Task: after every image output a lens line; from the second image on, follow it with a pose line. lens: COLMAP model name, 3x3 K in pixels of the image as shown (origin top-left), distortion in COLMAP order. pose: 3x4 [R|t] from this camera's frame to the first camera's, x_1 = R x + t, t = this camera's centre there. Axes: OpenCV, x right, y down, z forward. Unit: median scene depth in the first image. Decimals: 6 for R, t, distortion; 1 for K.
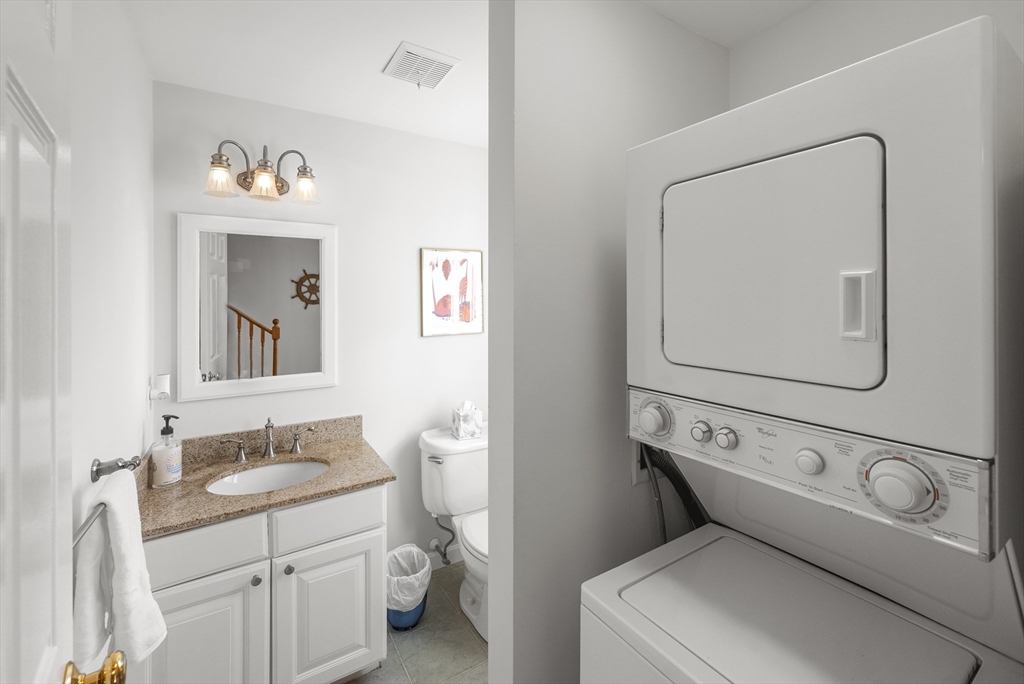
lens RADIAL K [[426.7, 0, 506.5], [0, 426.7, 313.8], [0, 0, 1]] dist [-0.000434, 0.000055]
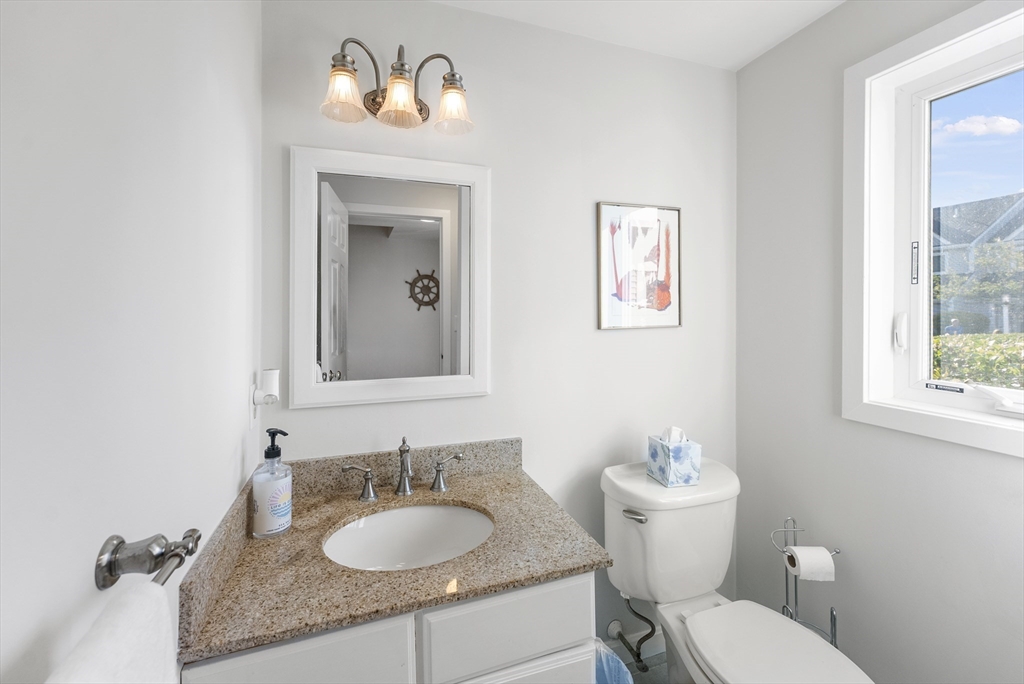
lens RADIAL K [[431.3, 0, 498.1], [0, 431.3, 326.4], [0, 0, 1]] dist [-0.000214, -0.000038]
pose [[0.971200, 0.009036, -0.238095, -0.238738], [-0.007058, 0.999933, 0.009159, 0.054790], [0.238162, -0.007215, 0.971199, 0.350398]]
